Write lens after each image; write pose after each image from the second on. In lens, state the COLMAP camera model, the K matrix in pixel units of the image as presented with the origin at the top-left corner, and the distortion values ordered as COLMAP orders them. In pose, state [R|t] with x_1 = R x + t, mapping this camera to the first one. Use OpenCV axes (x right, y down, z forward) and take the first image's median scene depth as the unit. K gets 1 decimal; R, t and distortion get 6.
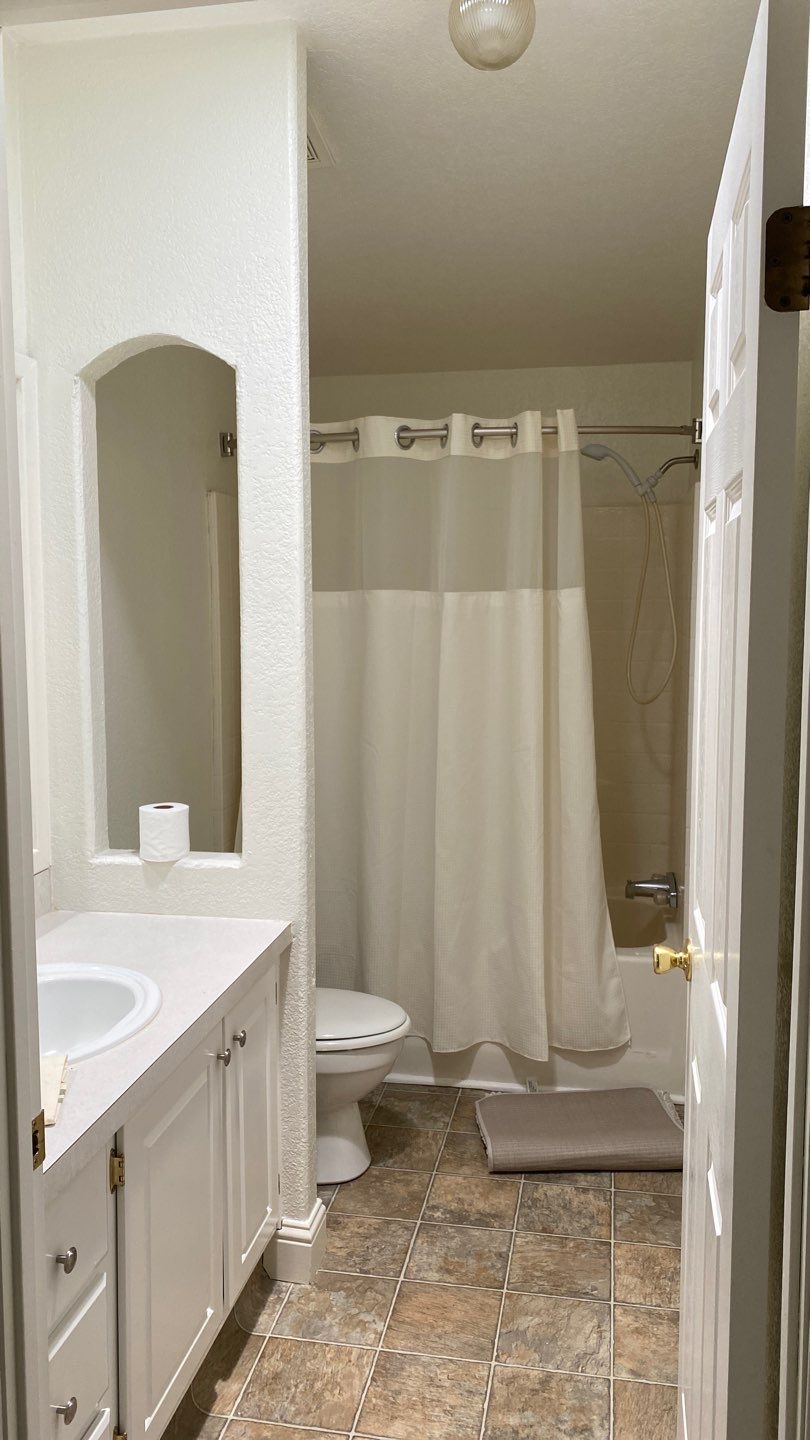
lens RADIAL K [[1118.3, 0, 402.1], [0, 1118.3, 692.1], [0, 0, 1]] dist [0.097593, -0.114339]
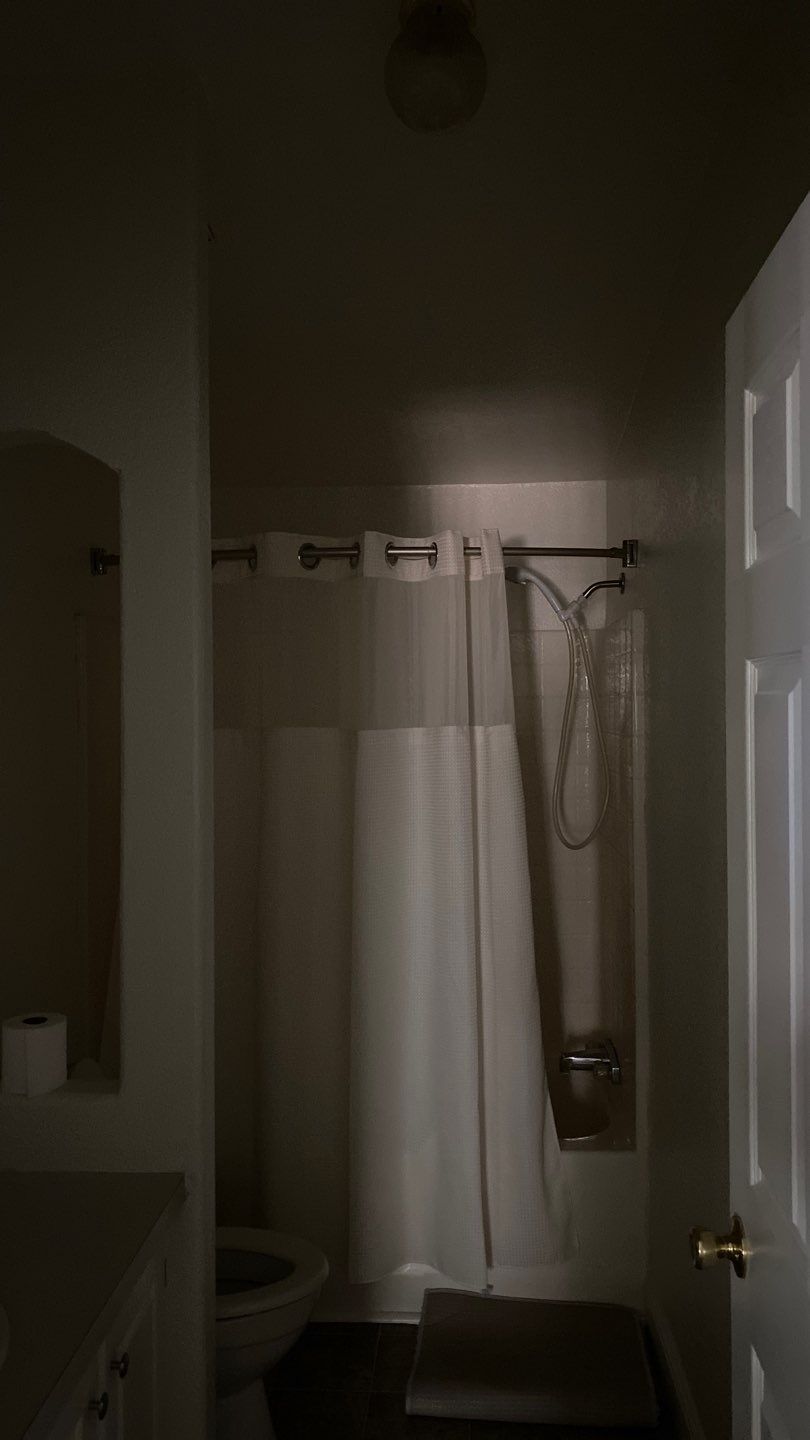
lens RADIAL K [[1113.3, 0, 411.0], [0, 1113.3, 702.8], [0, 0, 1]] dist [0.147458, -0.223617]
pose [[0.992994, 0.000876, 0.118165, -0.023986], [0.010370, 0.995469, -0.094524, -0.023954], [-0.117713, 0.095087, 0.988485, 0.116739]]
